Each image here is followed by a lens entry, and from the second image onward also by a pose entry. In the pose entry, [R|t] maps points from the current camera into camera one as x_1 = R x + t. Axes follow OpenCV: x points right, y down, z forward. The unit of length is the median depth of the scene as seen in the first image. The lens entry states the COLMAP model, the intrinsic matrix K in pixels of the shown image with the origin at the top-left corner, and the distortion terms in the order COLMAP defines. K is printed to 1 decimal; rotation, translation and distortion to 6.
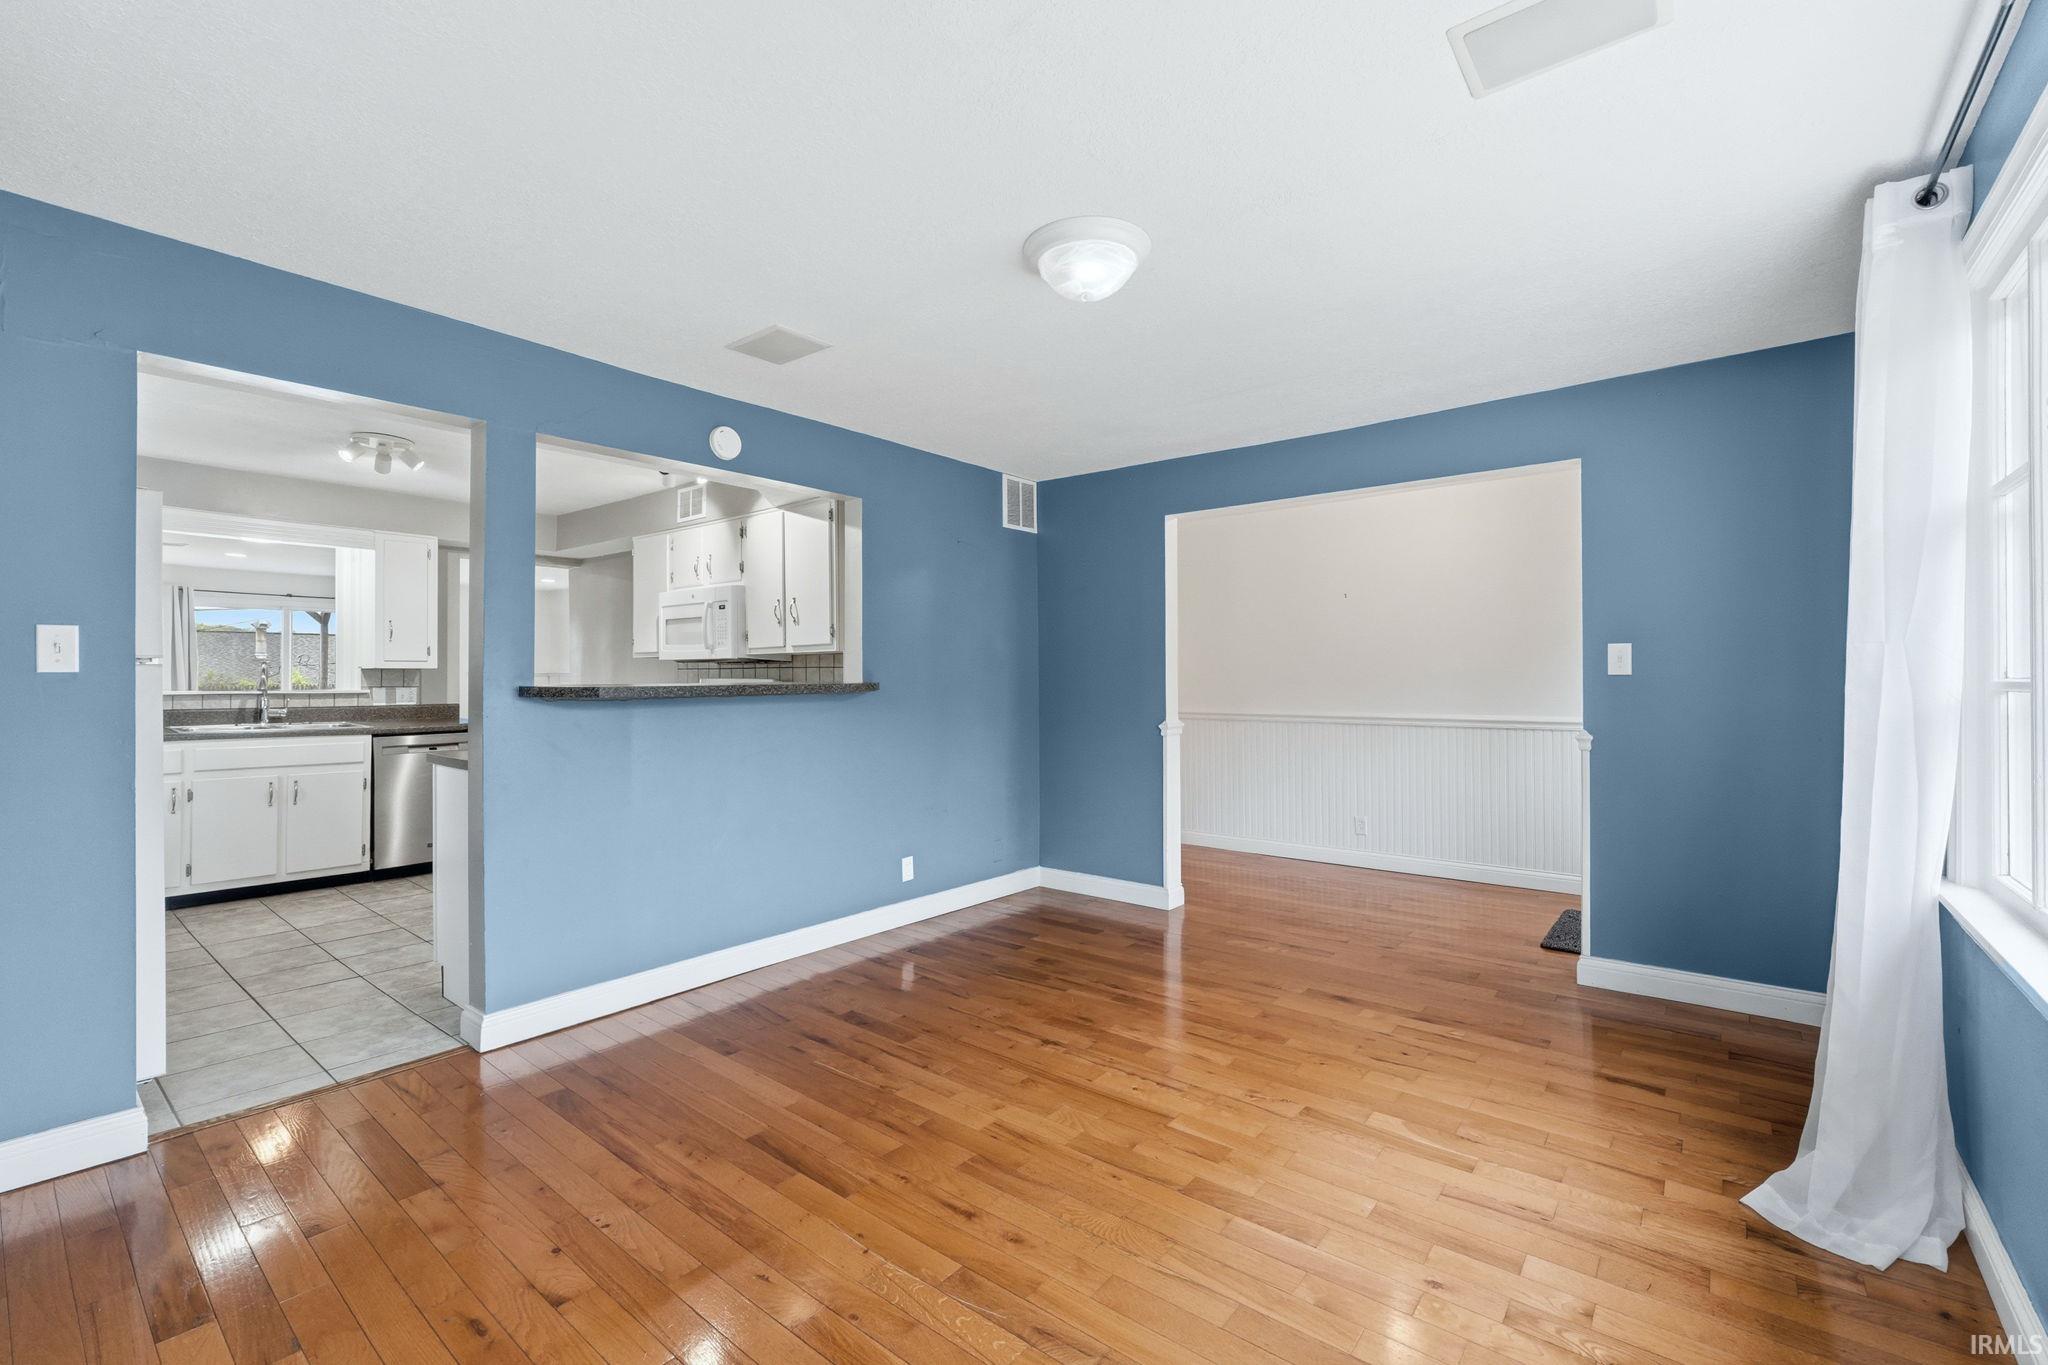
lens RADIAL K [[858.7, 0, 1025.4], [0, 858.7, 685.6], [0, 0, 1]] dist [-0.001401, -0.000987]
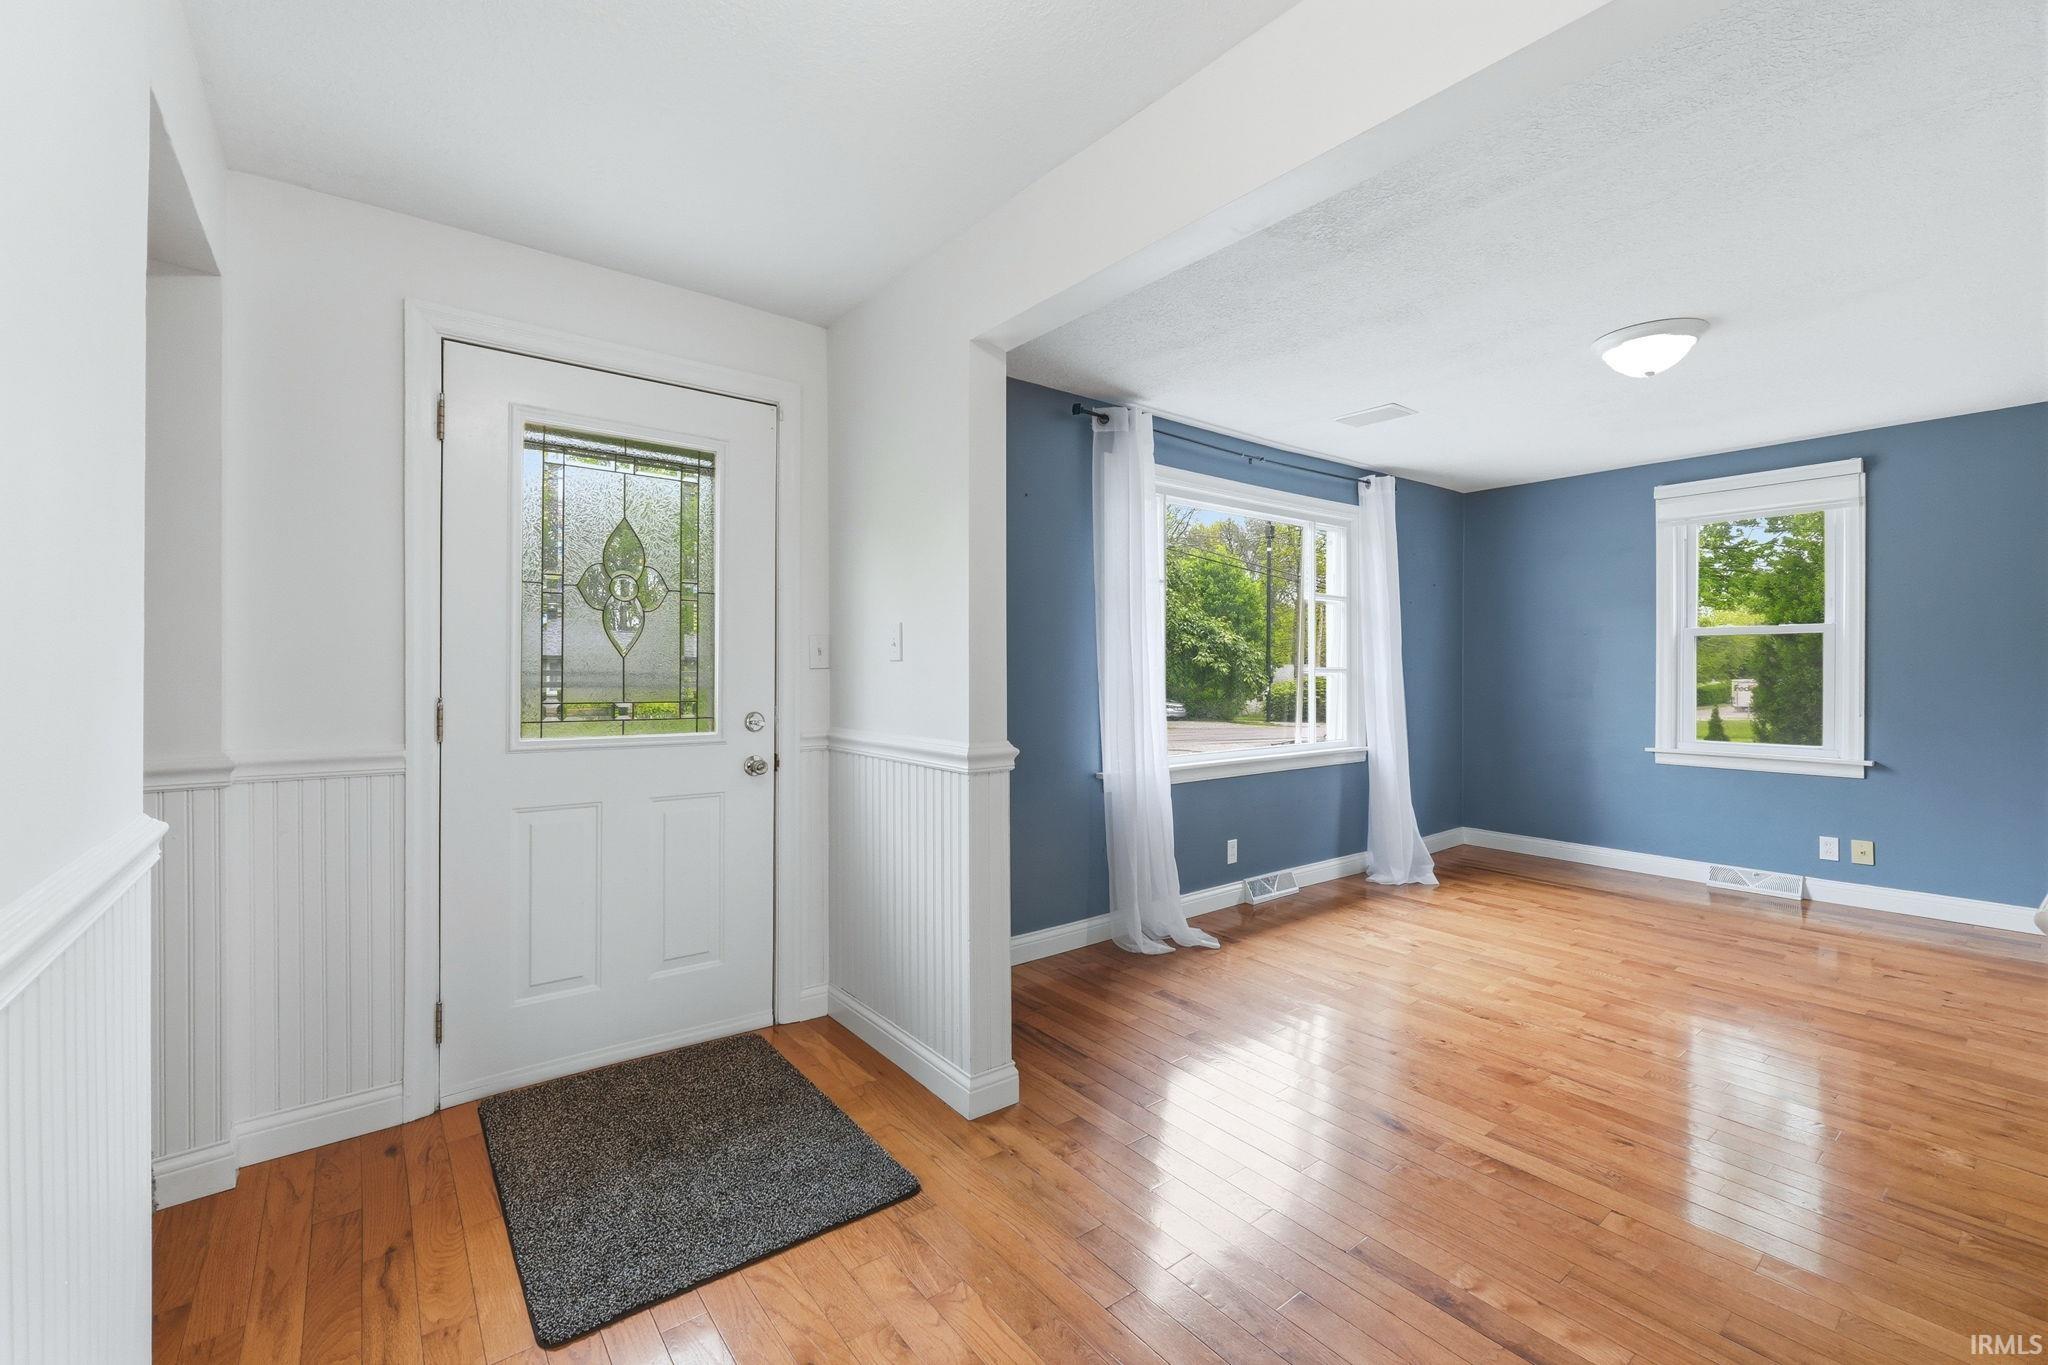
lens RADIAL K [[858.7, 0, 1015.6], [0, 858.7, 675.2], [0, 0, 1]] dist [-0.001401, -0.000987]
pose [[-0.972687, 0.001830, 0.232111, 0.500797], [0.005645, 0.999860, 0.015774, -0.013015], [-0.232050, 0.016653, -0.972561, 1.747575]]
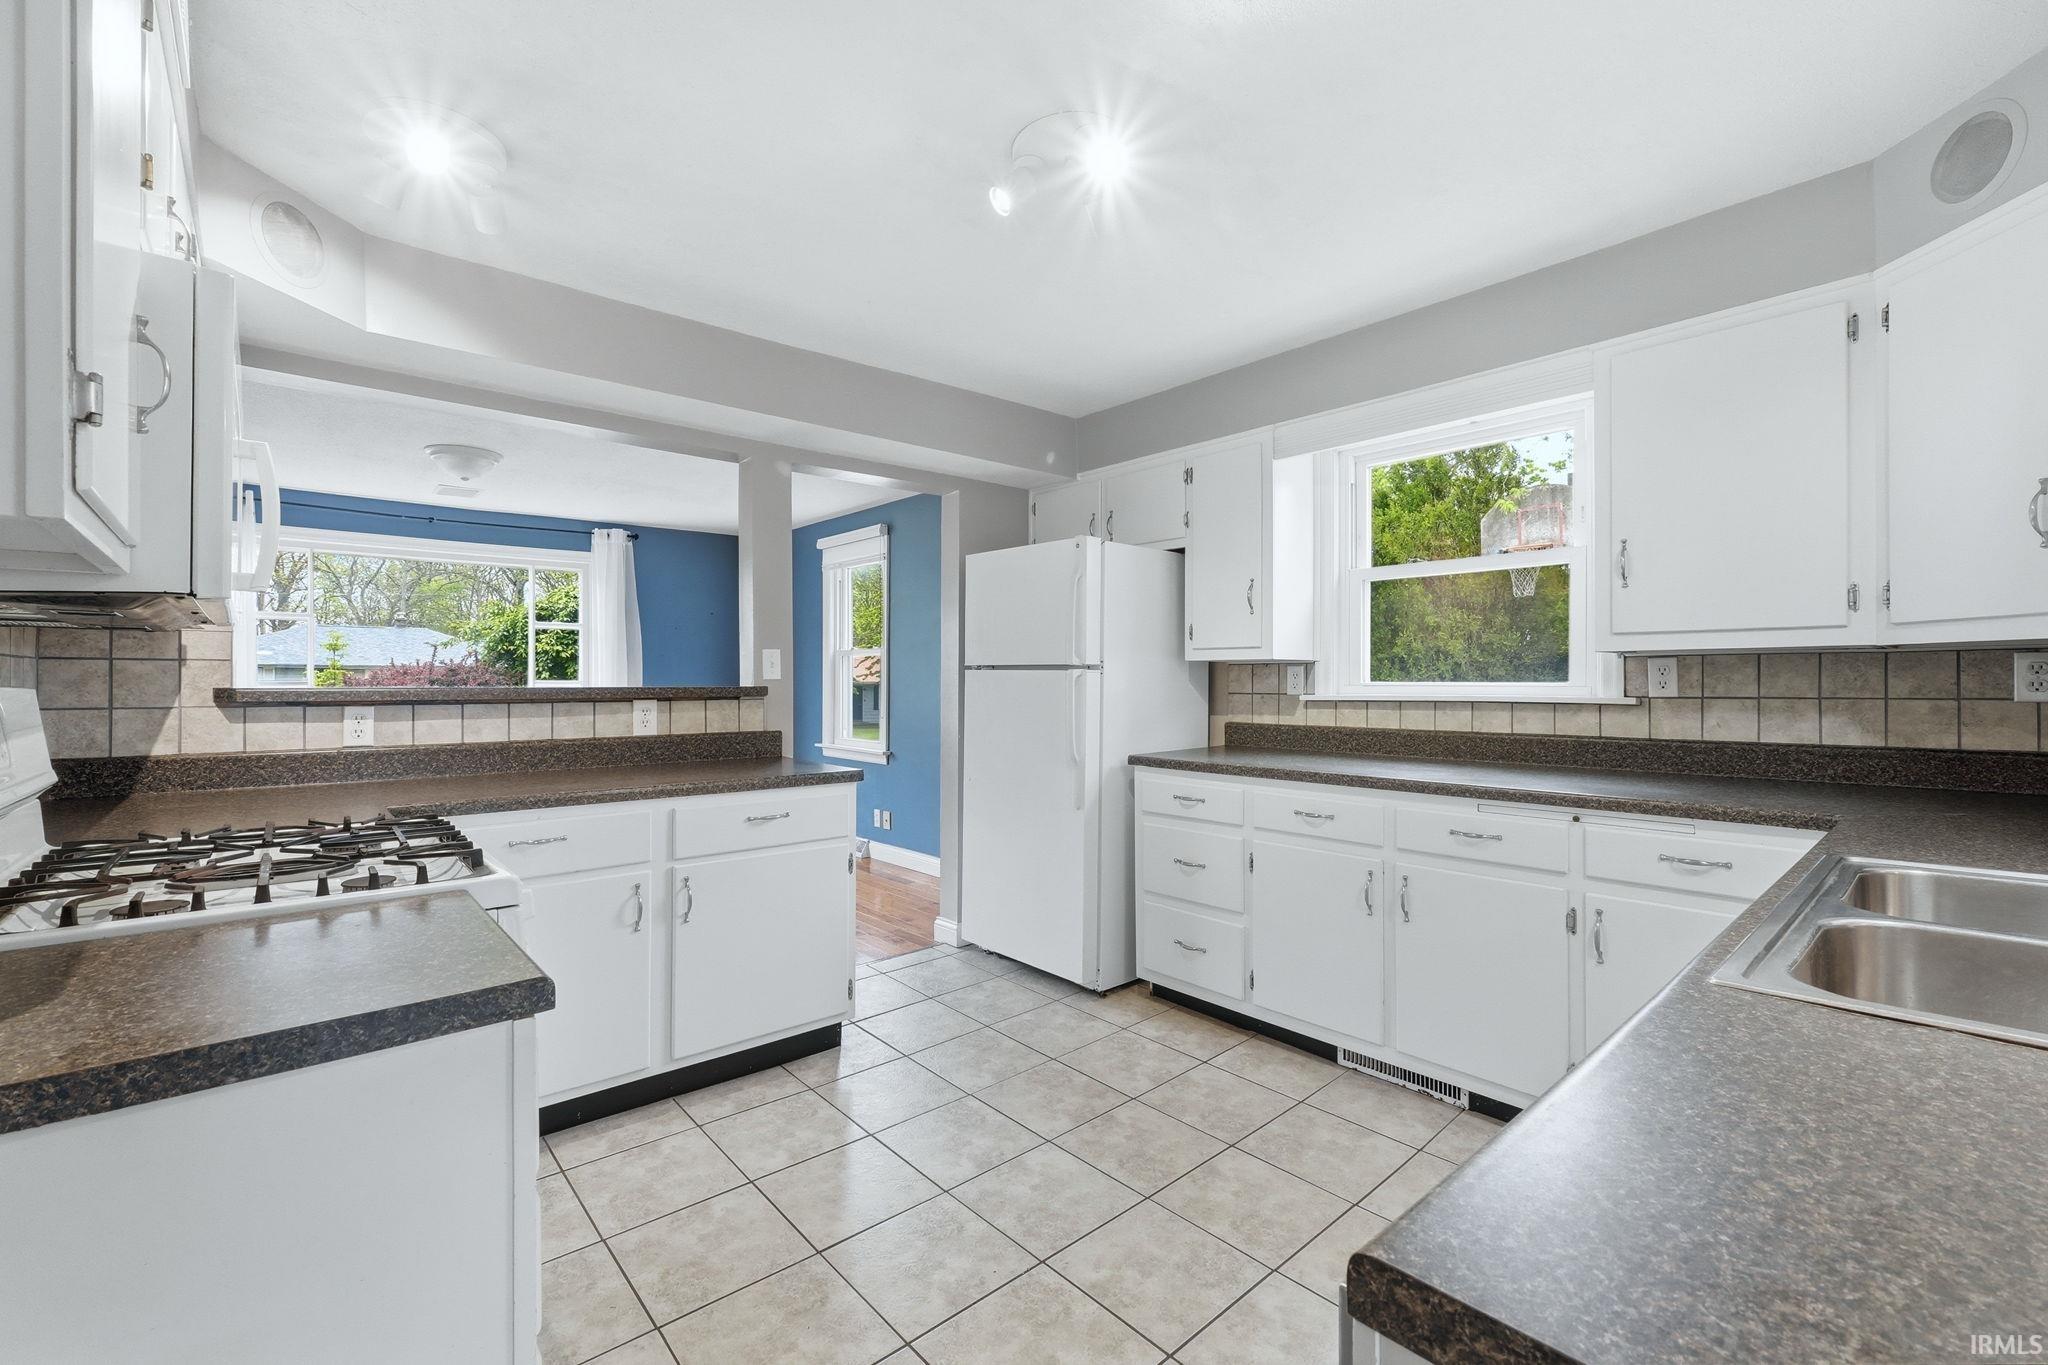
lens RADIAL K [[858.7, 0, 1019.6], [0, 858.7, 679.0], [0, 0, 1]] dist [-0.001401, -0.000987]
pose [[-0.984141, 0.003662, 0.177351, -1.015155], [0.005739, 0.999921, 0.011202, -0.018567], [-0.177296, 0.012042, -0.984084, 1.836567]]
